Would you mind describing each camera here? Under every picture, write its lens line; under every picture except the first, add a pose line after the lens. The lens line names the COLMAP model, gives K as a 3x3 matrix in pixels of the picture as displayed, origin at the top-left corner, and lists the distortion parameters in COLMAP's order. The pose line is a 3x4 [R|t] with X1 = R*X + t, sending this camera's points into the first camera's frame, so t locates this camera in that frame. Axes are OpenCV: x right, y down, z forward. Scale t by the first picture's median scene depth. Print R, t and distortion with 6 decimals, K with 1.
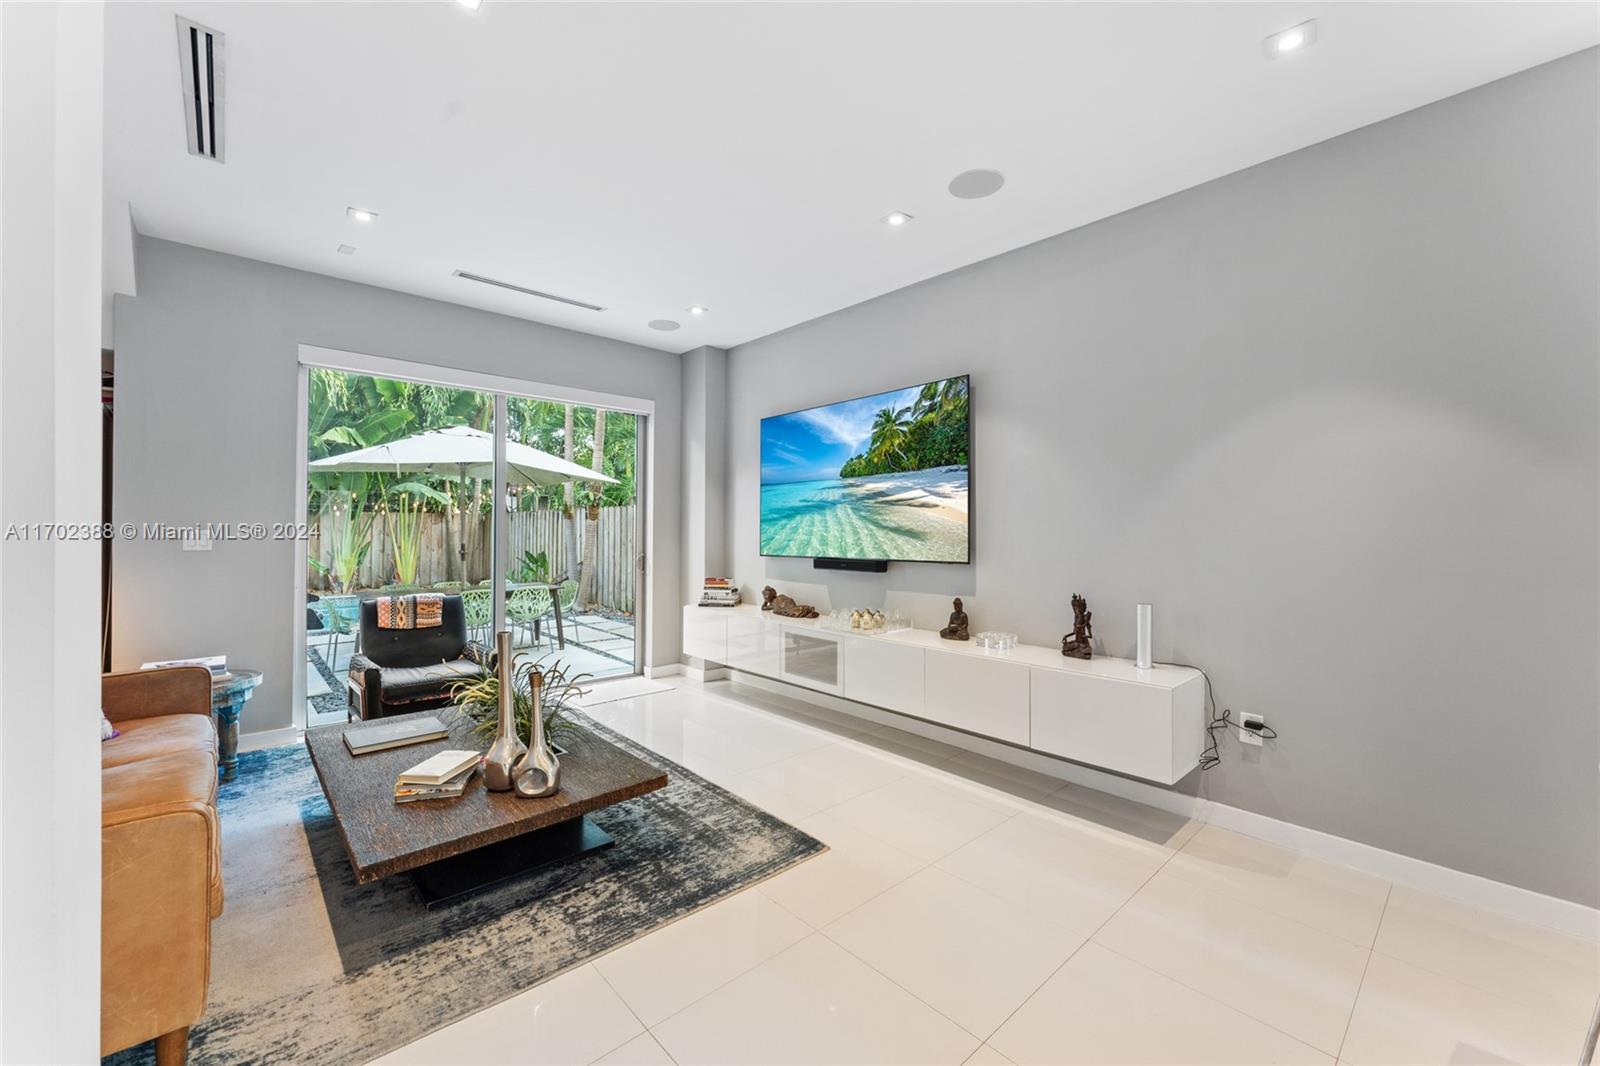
lens RADIAL K [[641.1, 0, 801.6], [0, 641.1, 531.1], [0, 0, 1]] dist [-0.003965, 0.002907]
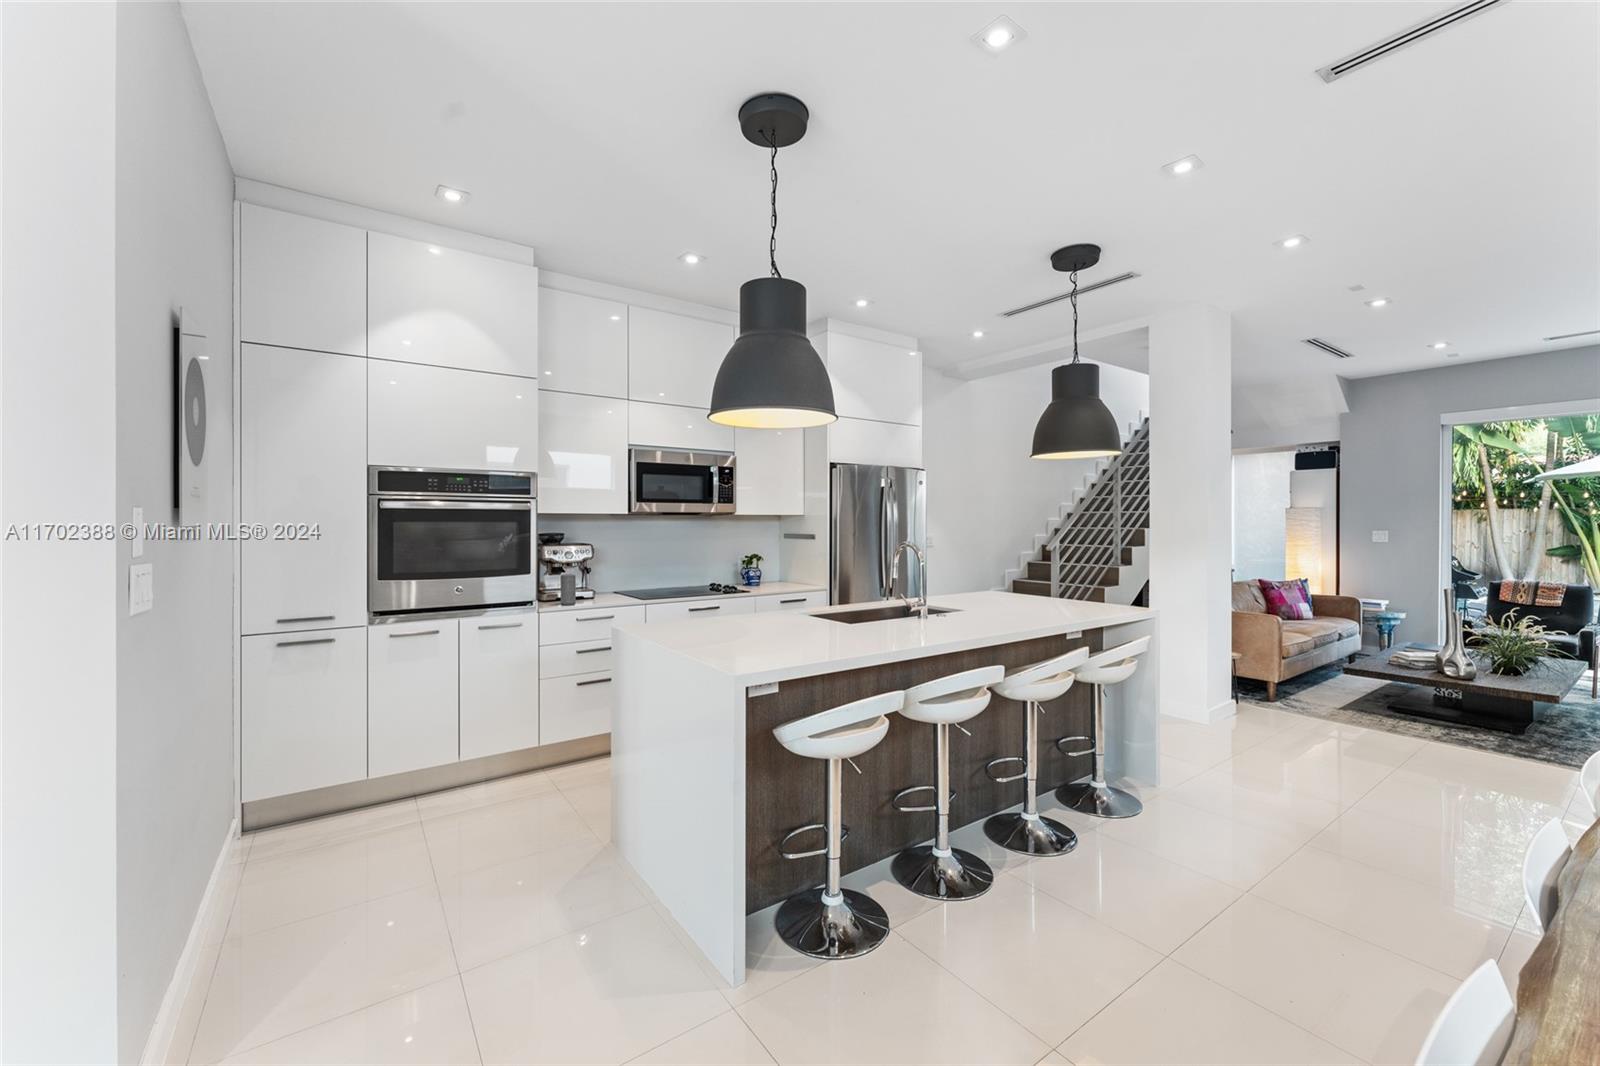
lens RADIAL K [[641.1, 0, 801.1], [0, 641.1, 522.6], [0, 0, 1]] dist [-0.003965, 0.002907]
pose [[-0.122245, 0.004483, -0.992490, 0.920337], [0.002813, 0.999987, 0.004170, -0.030745], [0.992496, -0.002282, -0.122256, -0.358605]]
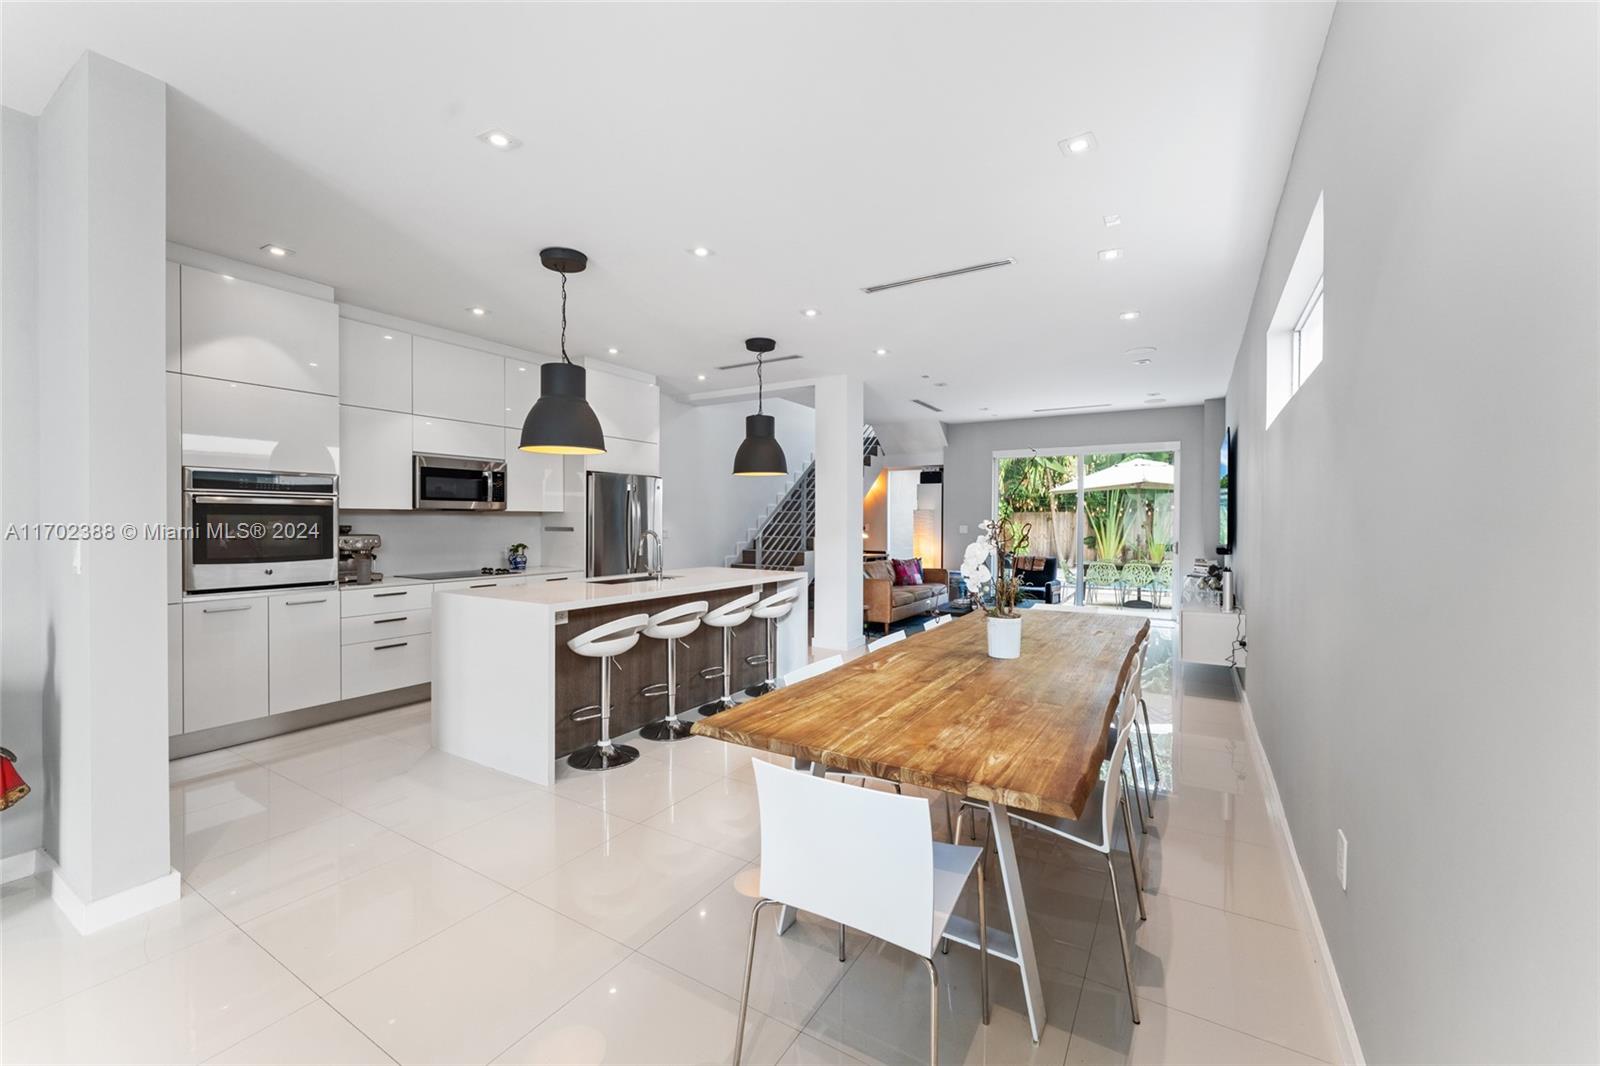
lens RADIAL K [[641.1, 0, 801.7], [0, 641.1, 530.3], [0, 0, 1]] dist [-0.003965, 0.002907]
pose [[0.278453, 0.019147, -0.960259, 1.307115], [-0.002884, 0.999813, 0.019099, -0.027221], [0.960446, -0.002549, 0.278456, -0.382256]]
